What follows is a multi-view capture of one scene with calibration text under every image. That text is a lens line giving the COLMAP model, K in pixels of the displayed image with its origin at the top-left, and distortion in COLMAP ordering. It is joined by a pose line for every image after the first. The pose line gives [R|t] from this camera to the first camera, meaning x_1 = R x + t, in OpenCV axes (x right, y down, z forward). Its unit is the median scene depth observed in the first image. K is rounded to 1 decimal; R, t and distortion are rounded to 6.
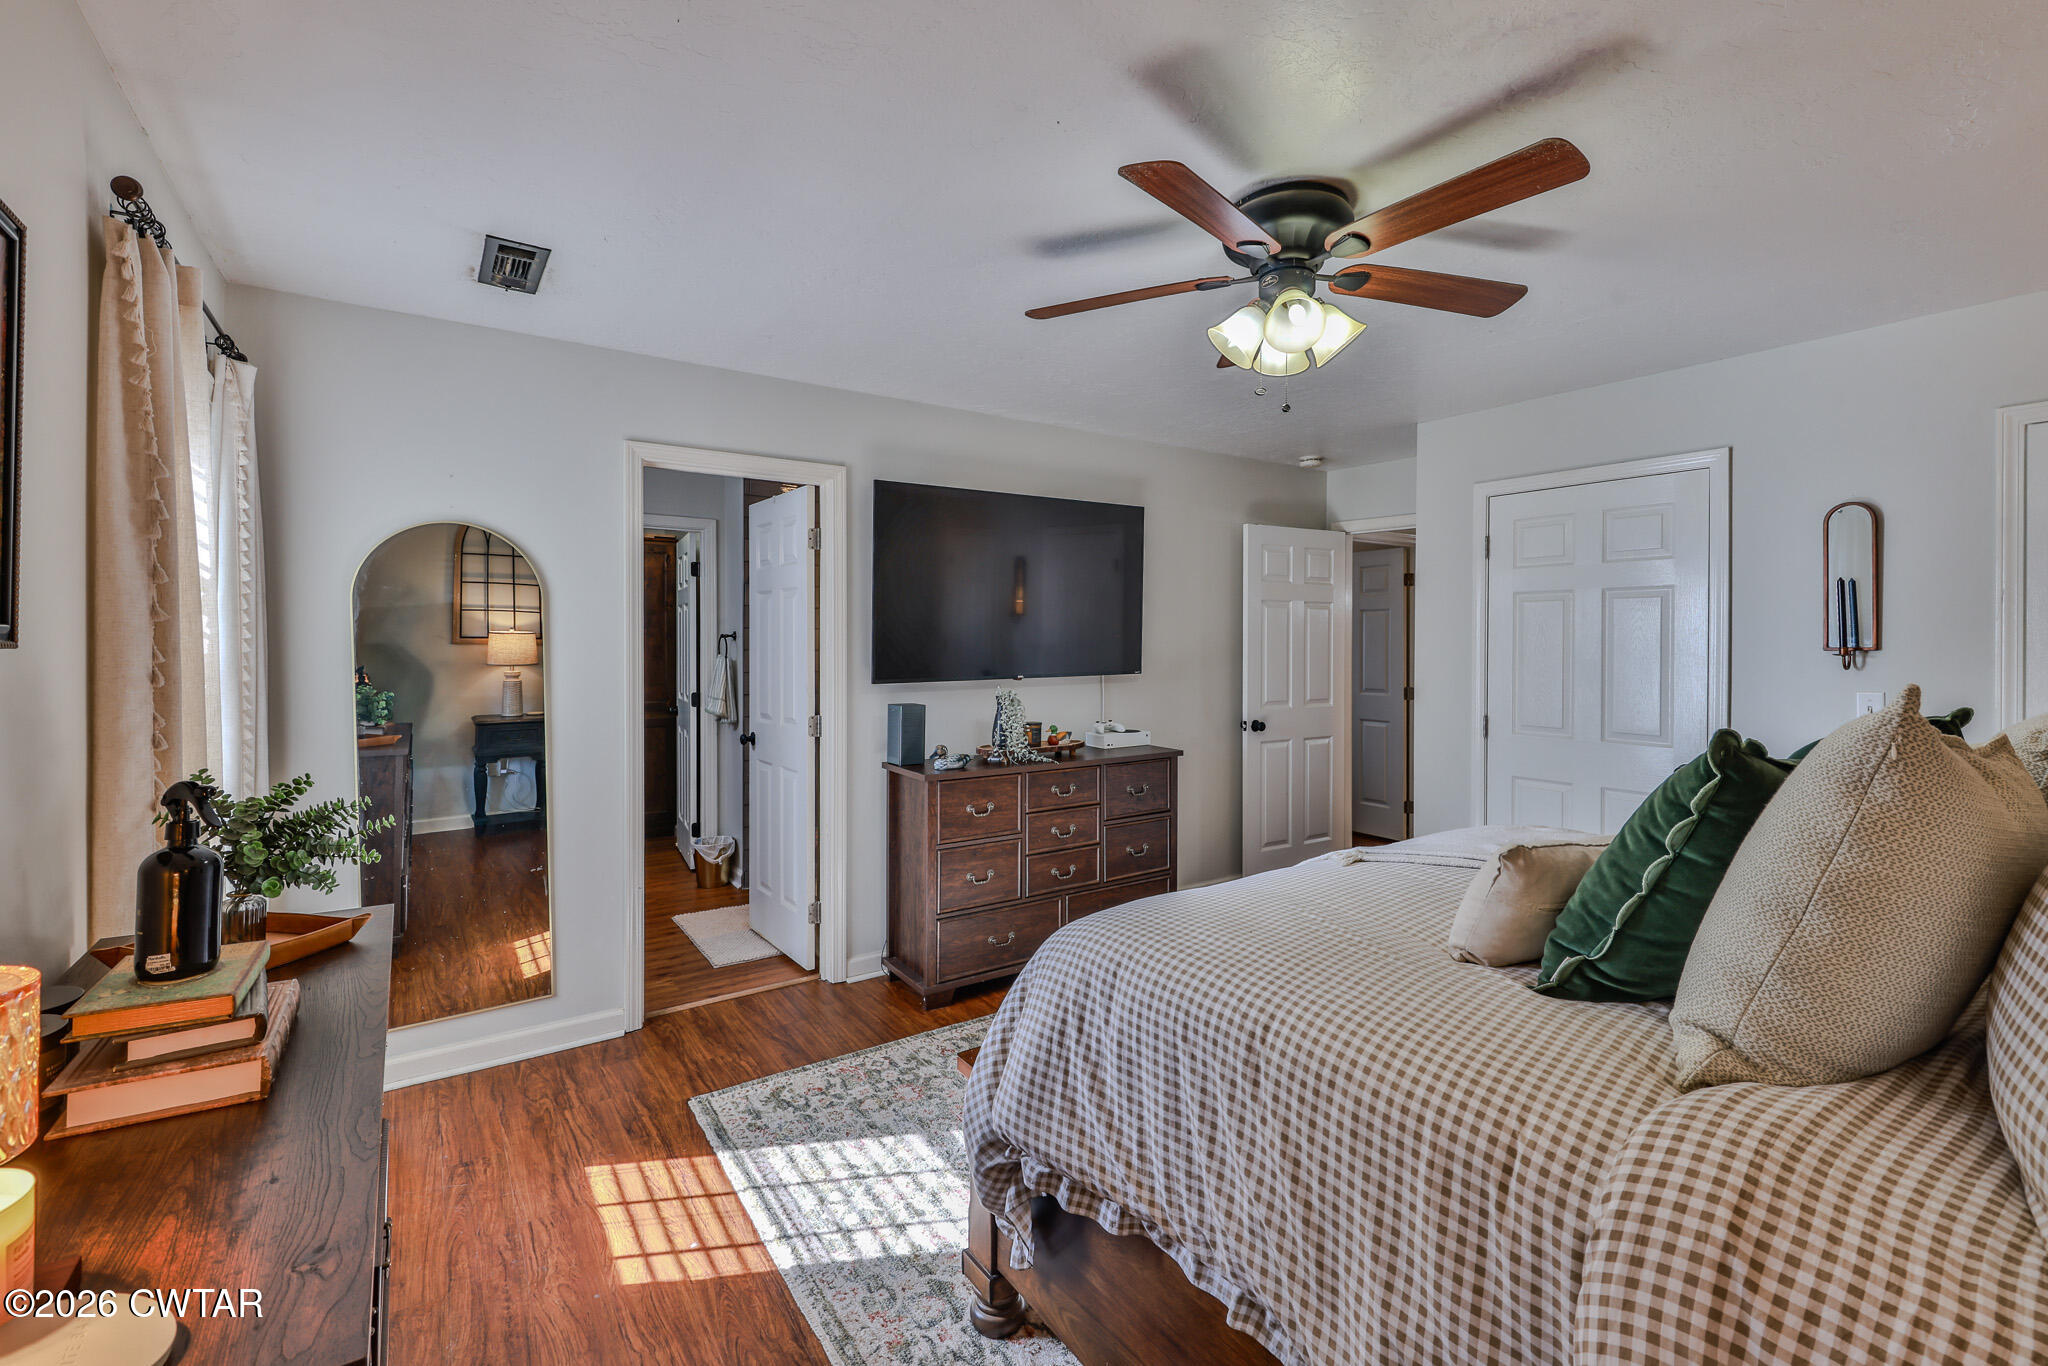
lens RADIAL K [[880.1, 0, 1023.2], [0, 880.1, 656.9], [0, 0, 1]] dist [-0.000945, -0.000015]
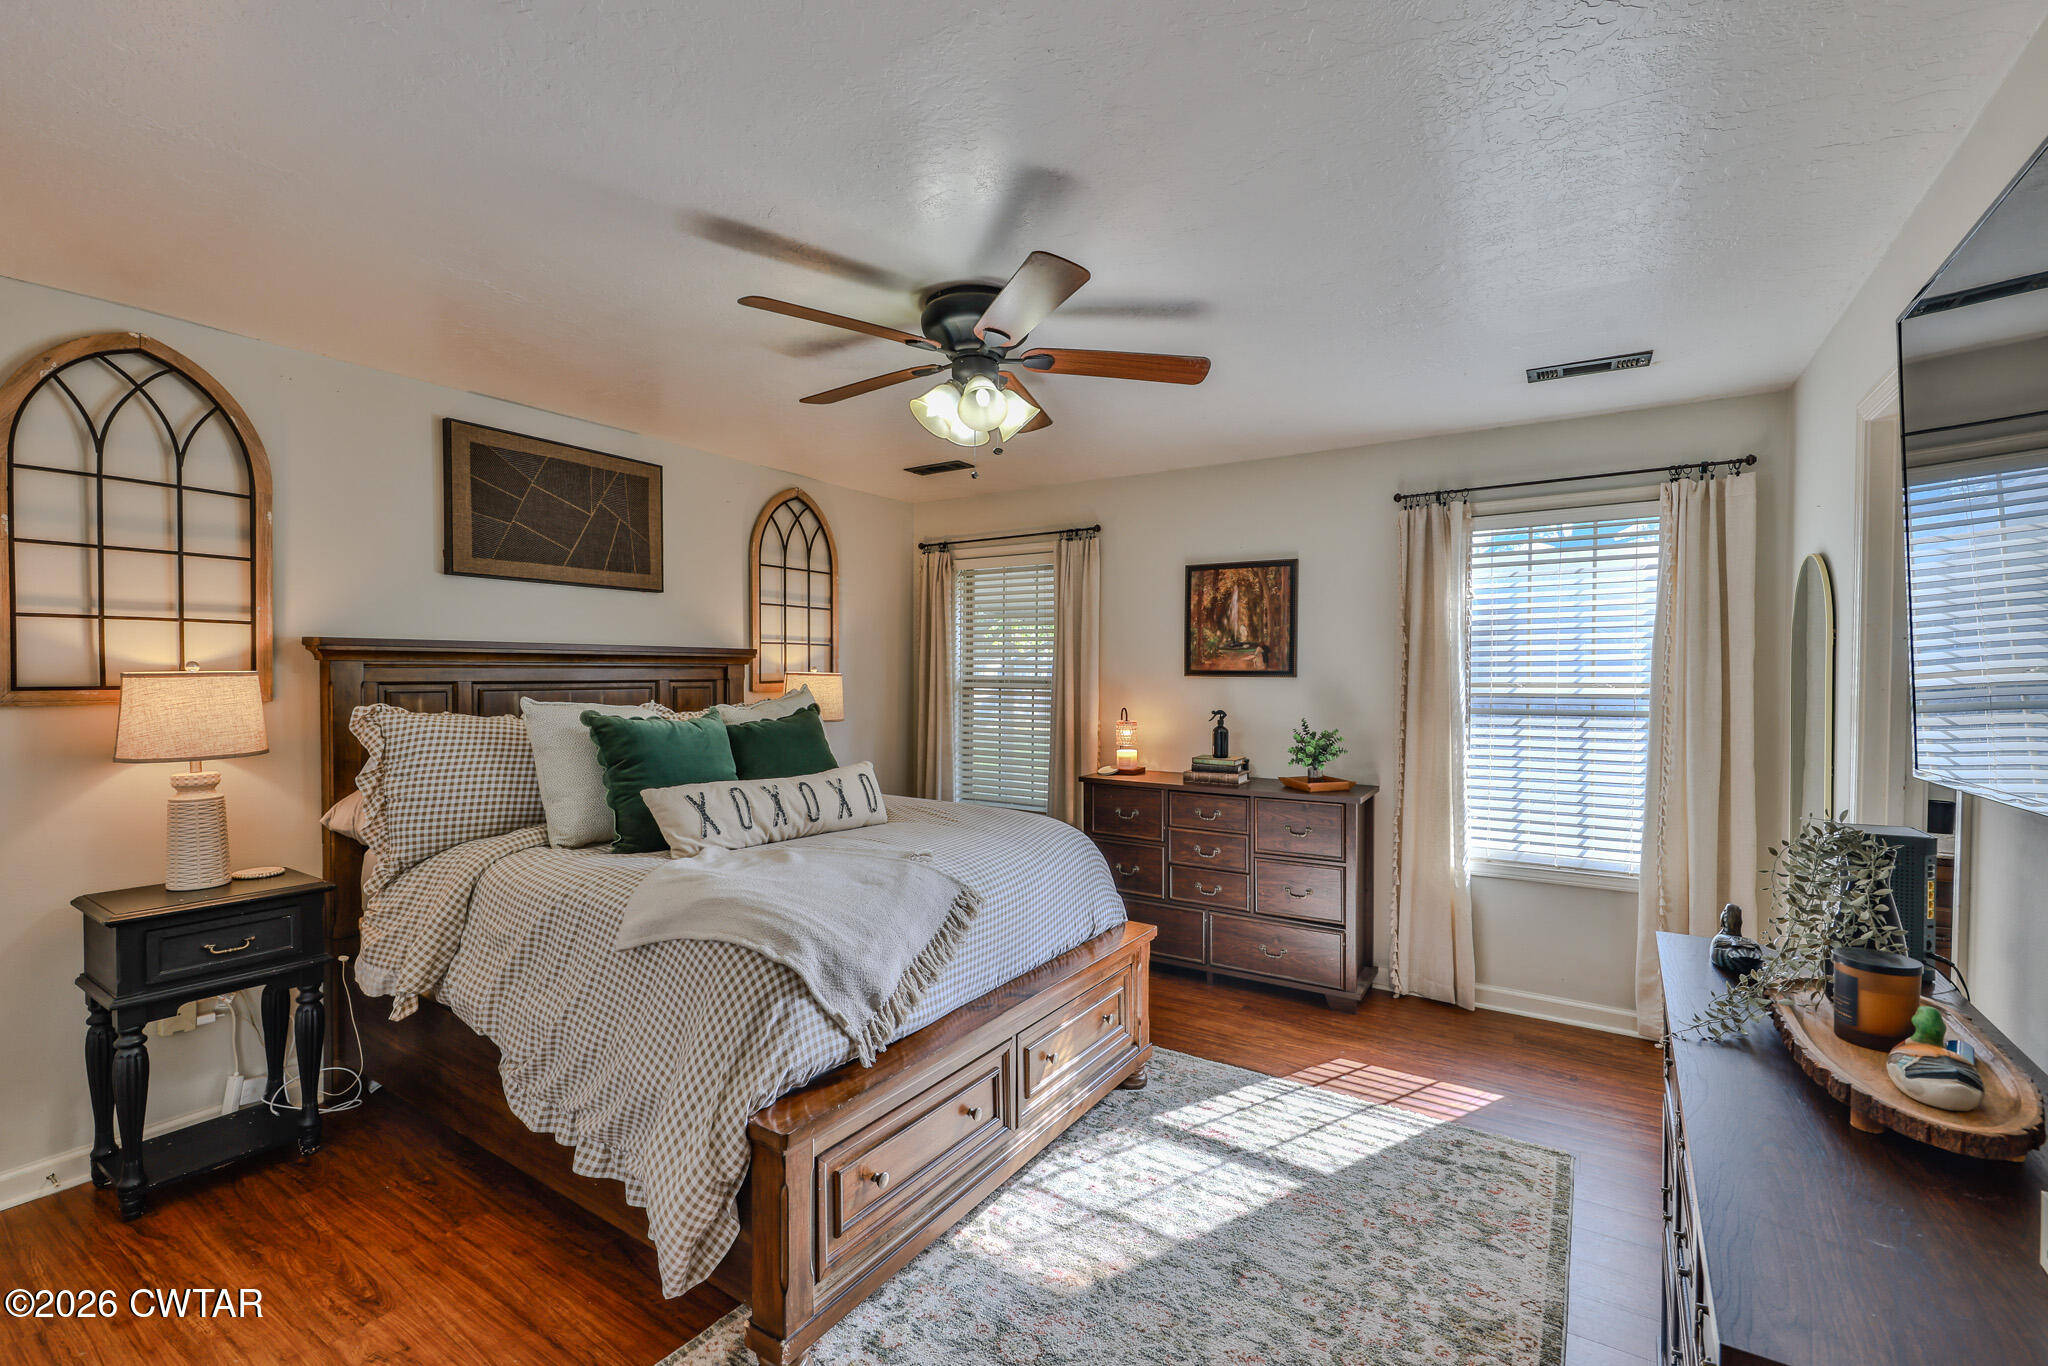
lens RADIAL K [[880.1, 0, 1023.2], [0, 880.1, 656.9], [0, 0, 1]] dist [-0.000945, -0.000015]
pose [[-0.925027, -0.006752, -0.379842, 0.683361], [-0.001928, 0.999913, -0.013079, -0.031936], [0.379897, -0.011366, -0.924959, 2.110893]]
